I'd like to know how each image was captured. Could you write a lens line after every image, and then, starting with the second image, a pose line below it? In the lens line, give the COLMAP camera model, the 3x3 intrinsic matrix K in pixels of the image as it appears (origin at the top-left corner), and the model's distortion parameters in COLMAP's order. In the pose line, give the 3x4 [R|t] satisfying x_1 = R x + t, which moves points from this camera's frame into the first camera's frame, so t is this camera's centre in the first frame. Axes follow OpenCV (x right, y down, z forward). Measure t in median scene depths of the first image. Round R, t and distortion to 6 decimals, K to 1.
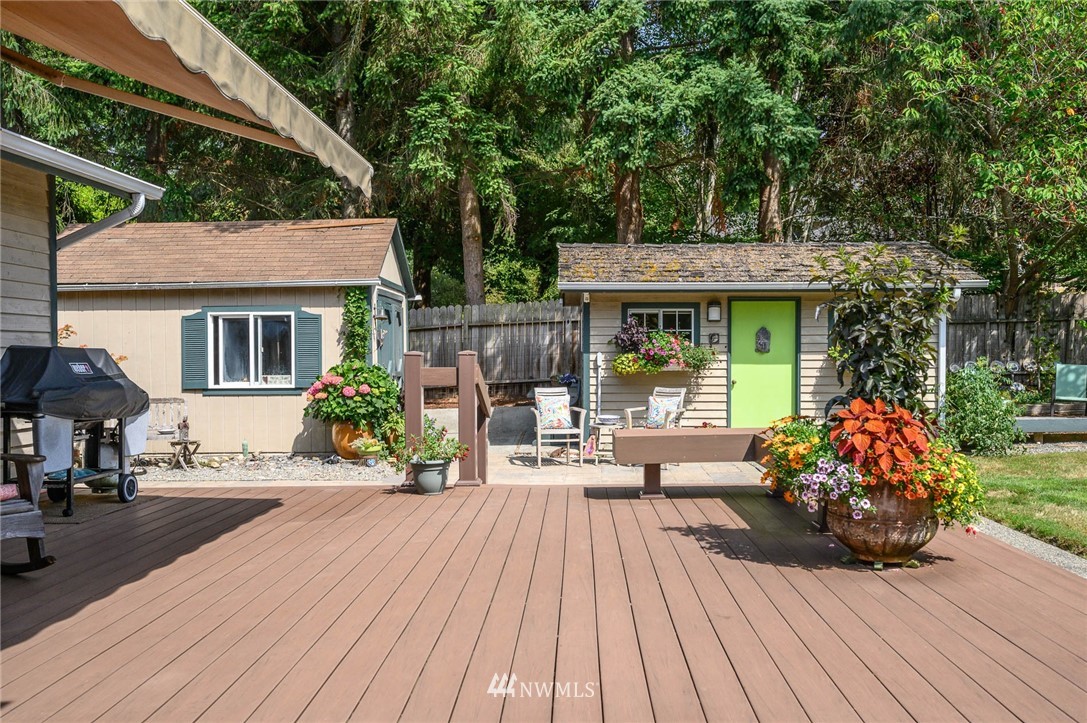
lens RADIAL K [[902.1, 0, 544.4], [0, 902.1, 360.6], [0, 0, 1]] dist [0.009384, 0.009718]
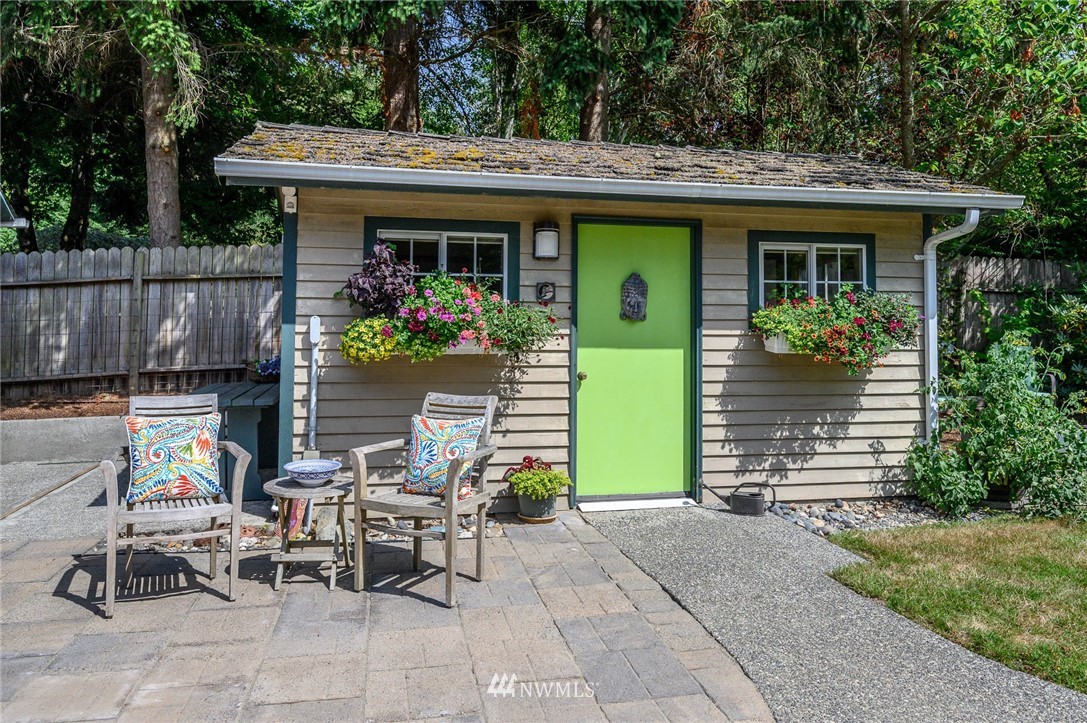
lens RADIAL K [[753.0, 0, 550.3], [0, 753.0, 323.7], [0, 0, 1]] dist [0.006532, 0.002899]
pose [[0.965665, 0.013692, 0.259429, 0.078640], [-0.007853, 0.999692, -0.023529, 0.003584], [-0.259672, 0.020684, 0.965475, 0.582345]]
